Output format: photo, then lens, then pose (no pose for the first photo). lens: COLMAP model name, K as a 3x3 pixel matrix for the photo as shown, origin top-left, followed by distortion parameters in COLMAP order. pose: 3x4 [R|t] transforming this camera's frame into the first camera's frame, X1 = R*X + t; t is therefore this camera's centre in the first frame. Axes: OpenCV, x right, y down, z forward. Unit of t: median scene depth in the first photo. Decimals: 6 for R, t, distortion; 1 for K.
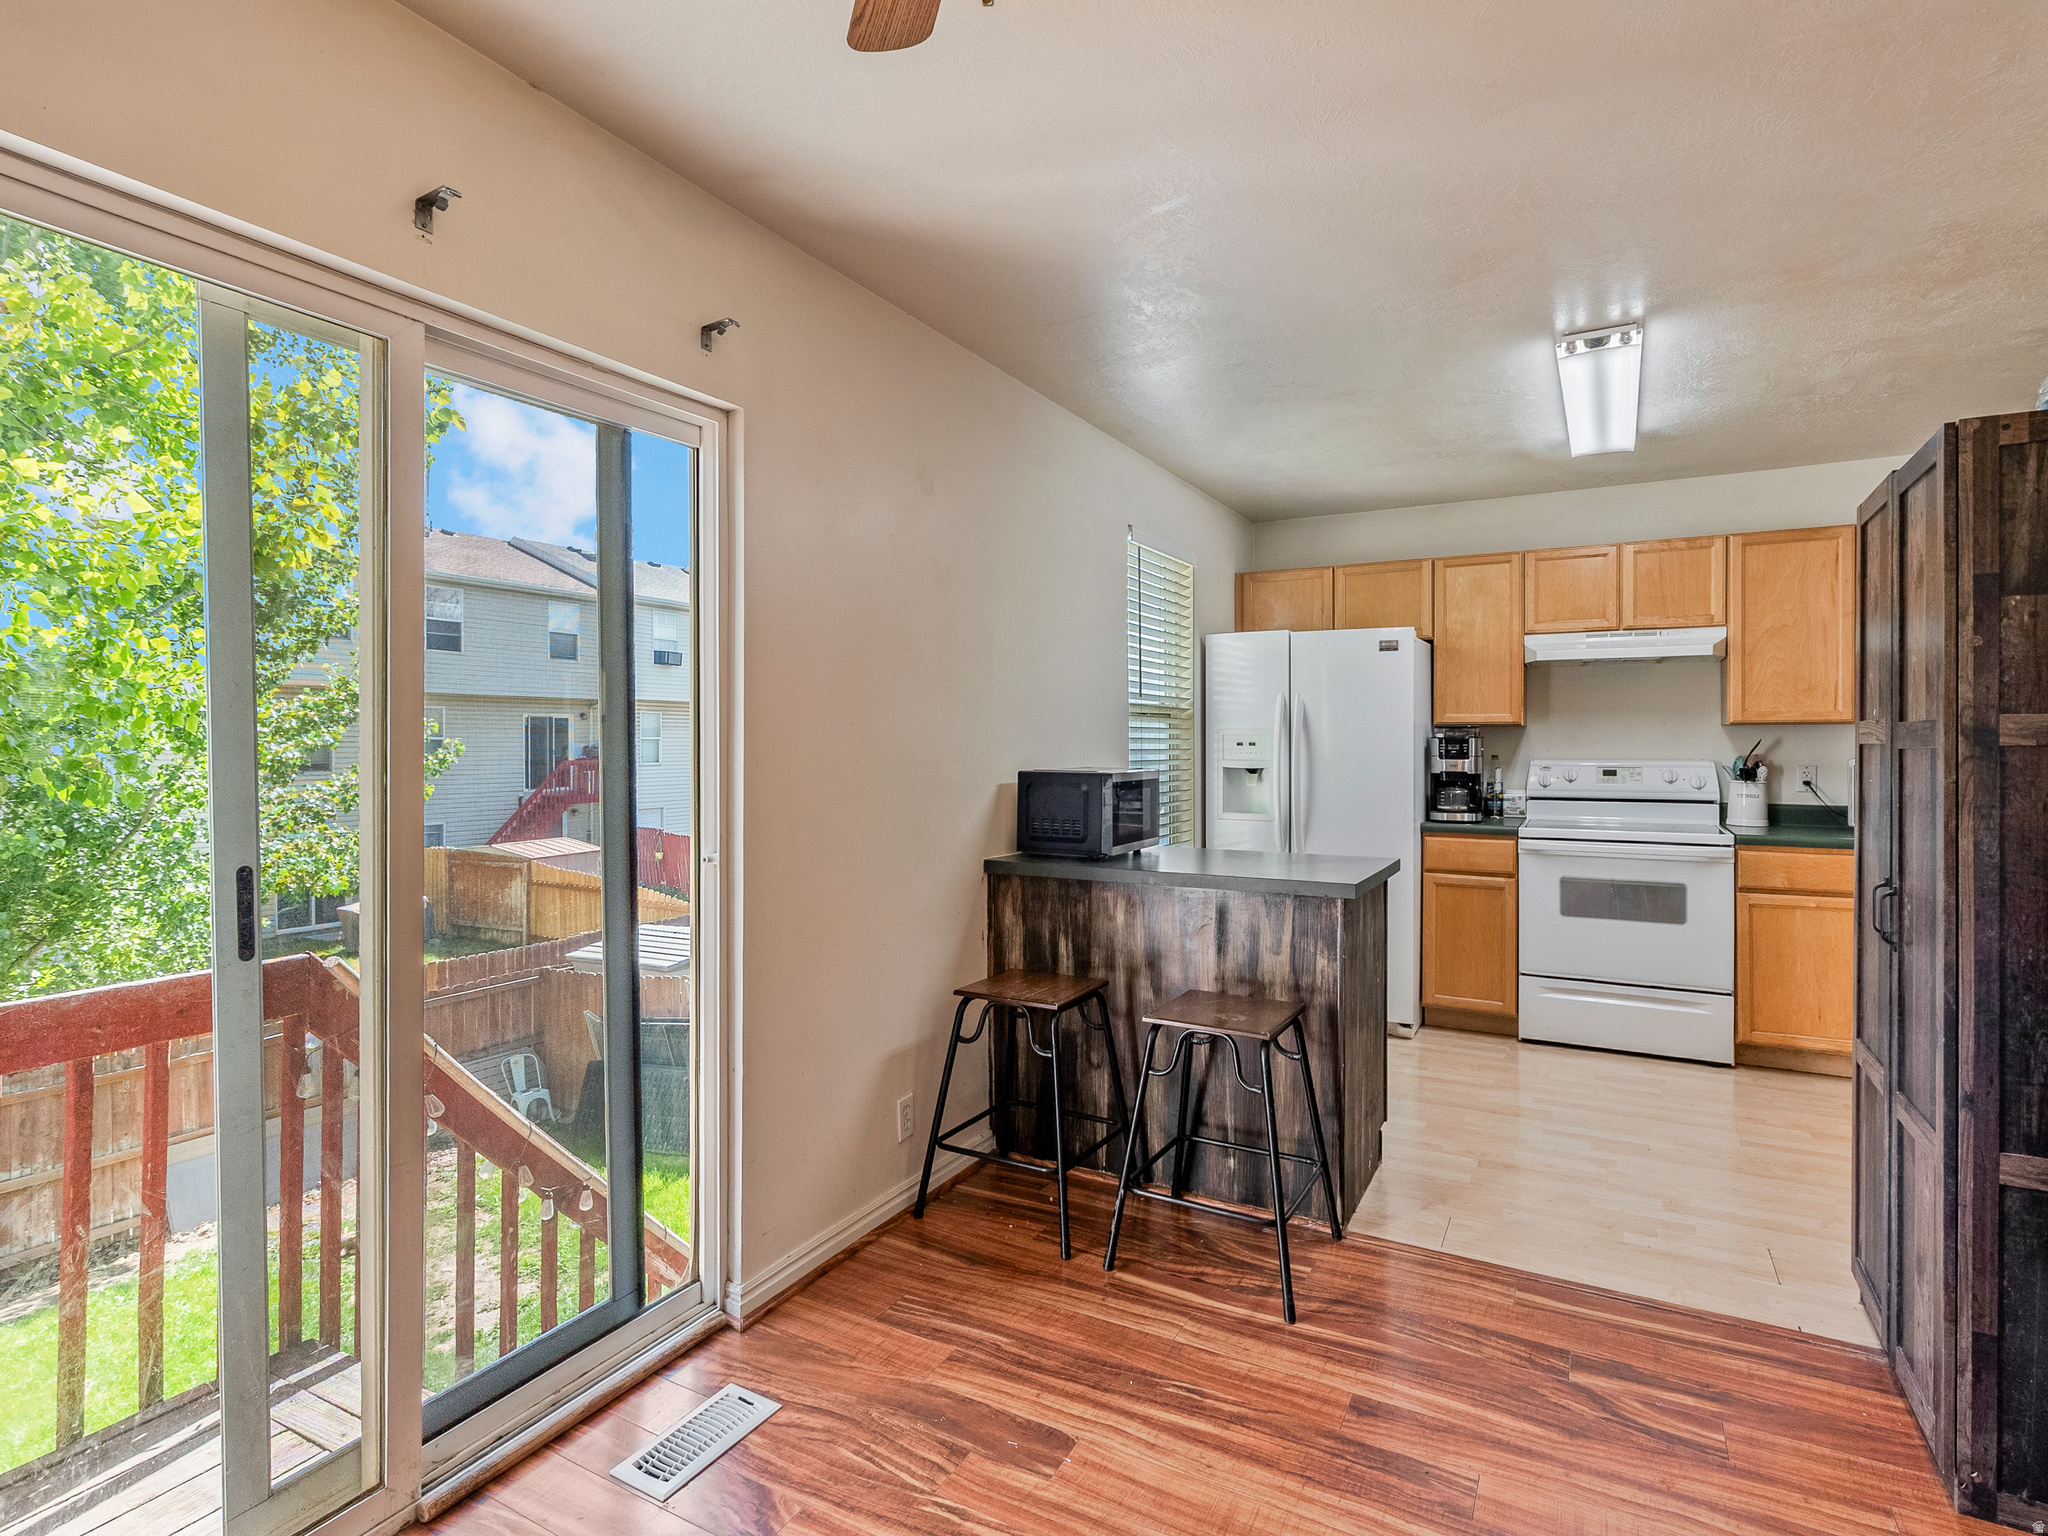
lens RADIAL K [[1050.9, 0, 1039.2], [0, 1050.9, 753.5], [0, 0, 1]] dist [-0.009265, 0.004220]
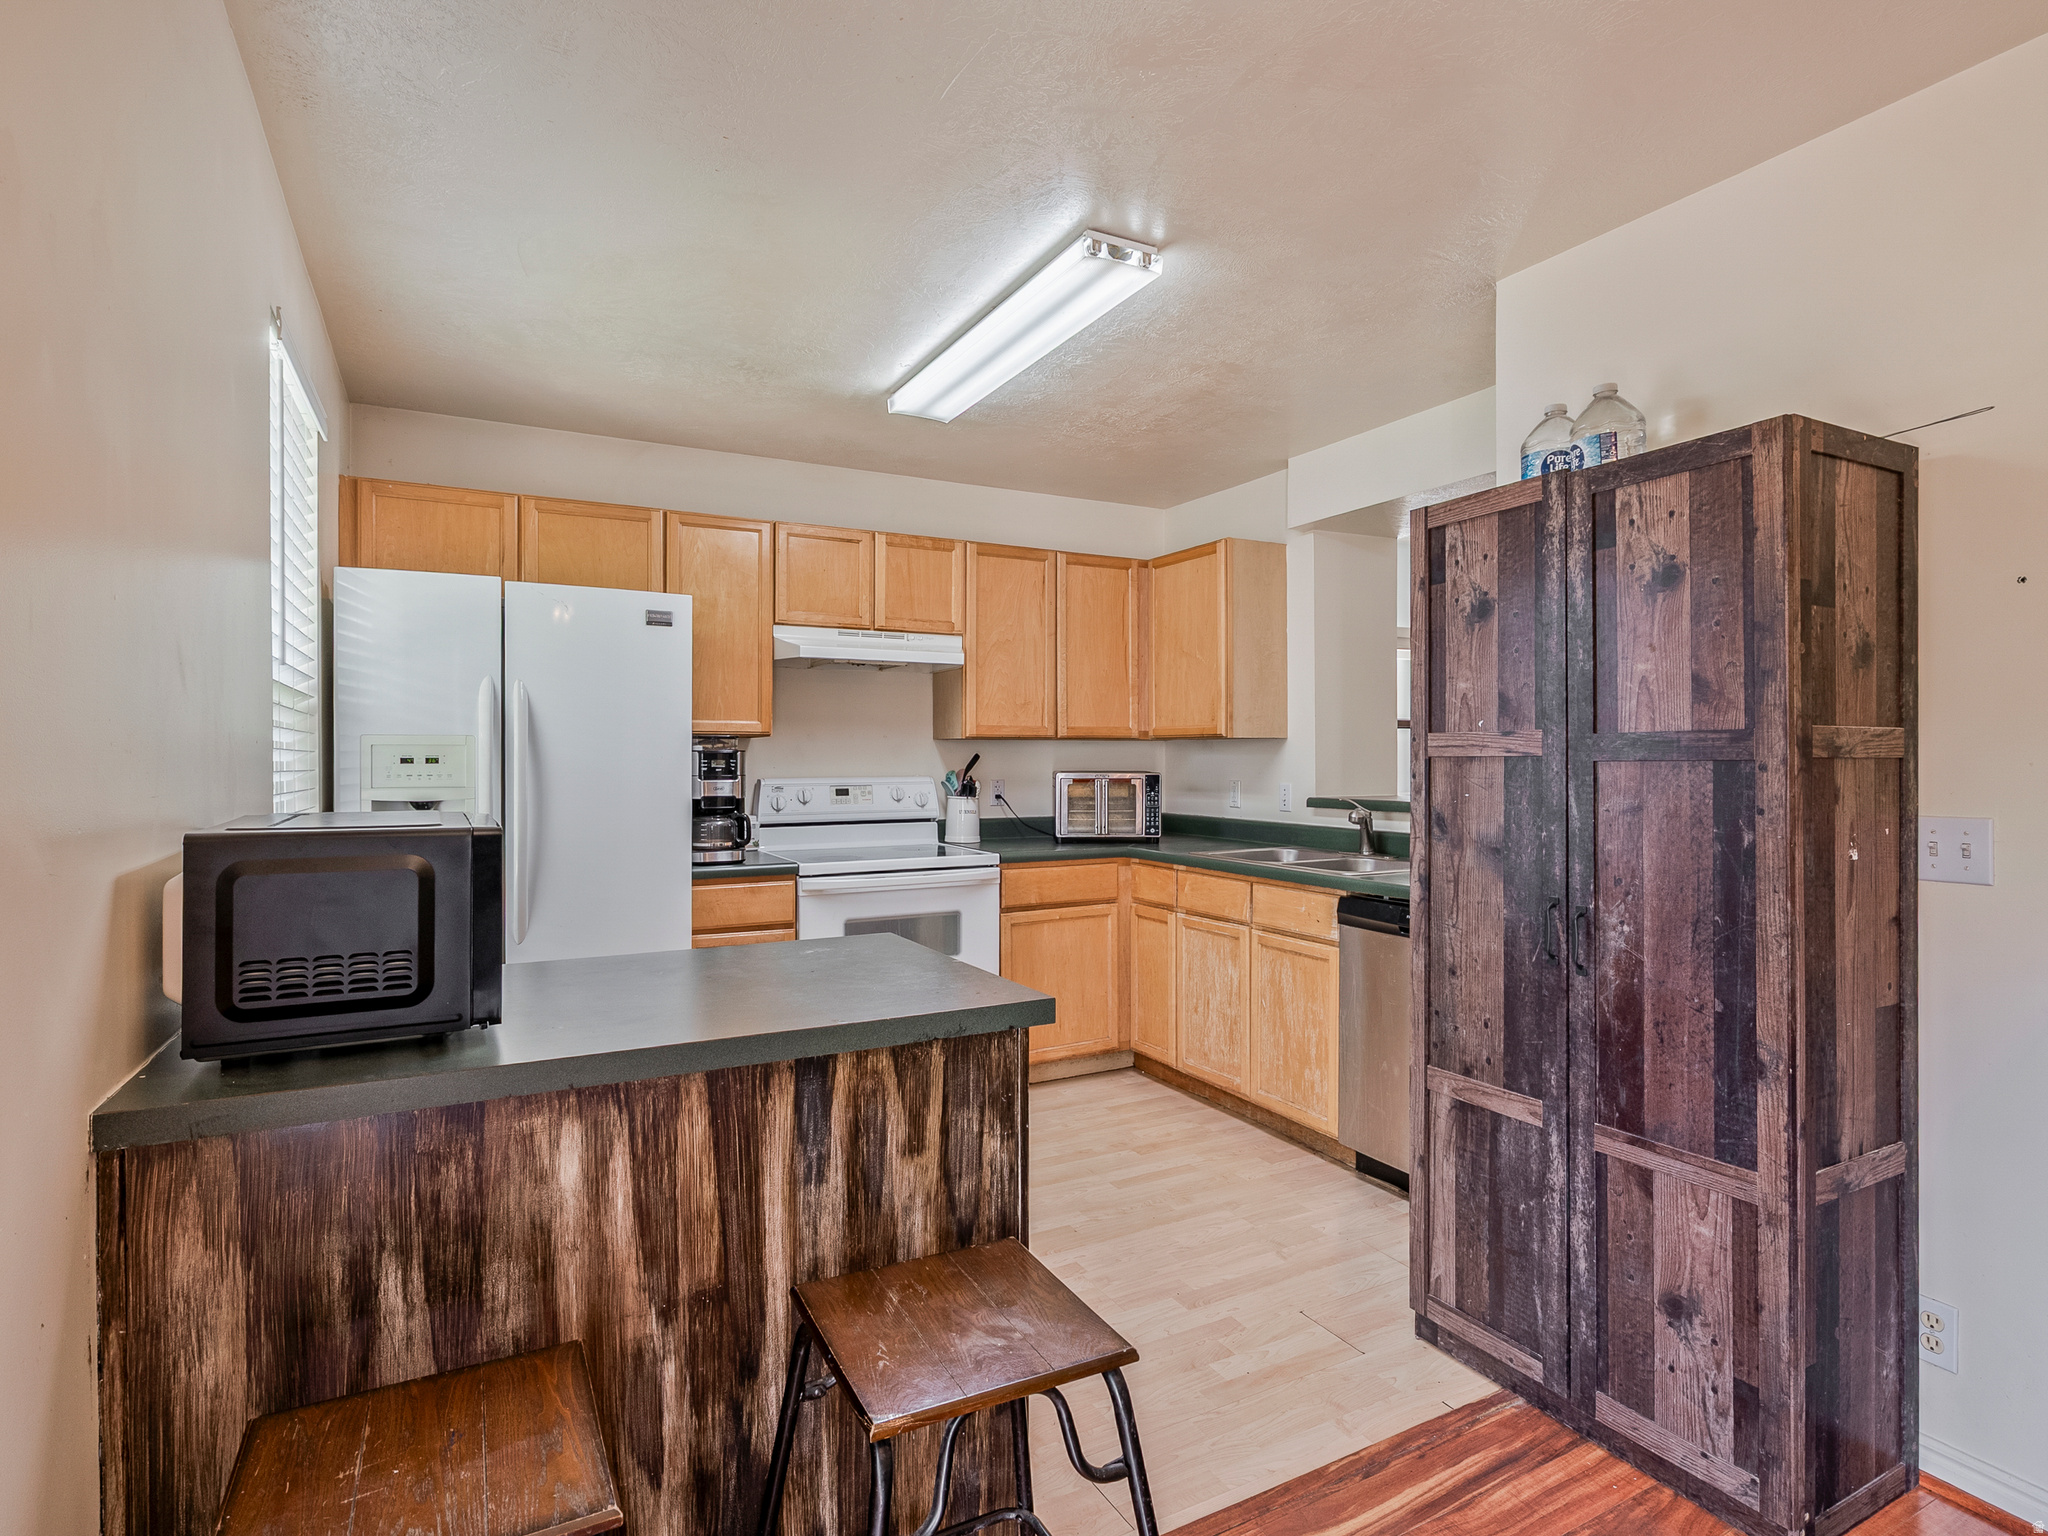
lens RADIAL K [[1050.9, 0, 1014.0], [0, 1050.9, 762.8], [0, 0, 1]] dist [-0.009265, 0.004220]
pose [[0.550265, -0.004172, 0.834980, -0.122459], [0.011027, 0.999937, -0.002271, -0.002798], [-0.834917, 0.010457, 0.550276, 0.433273]]
